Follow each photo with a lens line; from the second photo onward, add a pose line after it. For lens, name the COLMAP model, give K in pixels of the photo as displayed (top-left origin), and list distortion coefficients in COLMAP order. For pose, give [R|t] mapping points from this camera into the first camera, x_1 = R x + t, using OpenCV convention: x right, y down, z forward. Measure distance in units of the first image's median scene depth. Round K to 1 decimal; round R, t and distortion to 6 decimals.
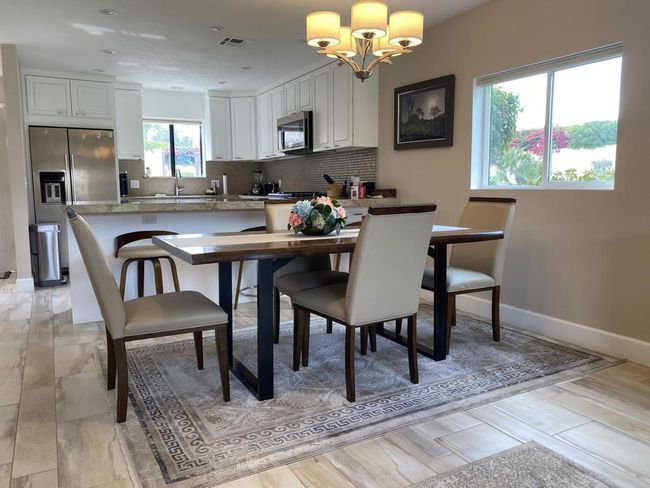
lens RADIAL K [[492.5, 0, 325.0], [0, 492.5, 244.0], [0, 0, 1]] dist [0.007933, -0.001583]
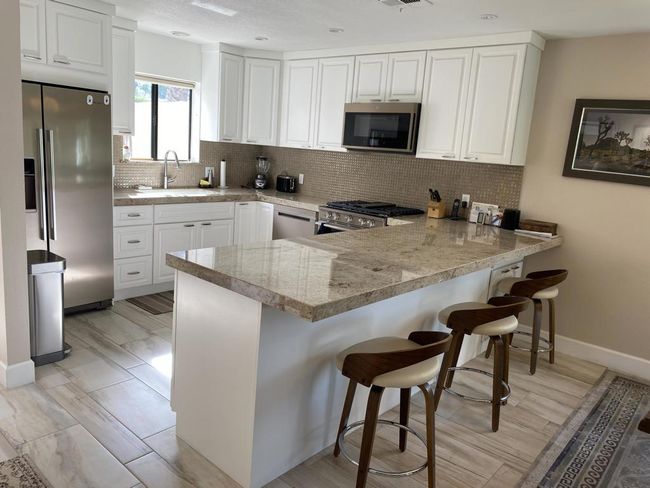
lens RADIAL K [[495.1, 0, 325.0], [0, 495.1, 244.0], [0, 0, 1]] dist [0.001907, -0.004605]
pose [[0.938569, 0.012801, 0.344854, -0.352136], [-0.043670, 0.995684, 0.081894, -0.093017], [-0.342317, -0.091922, 0.935077, 0.266990]]
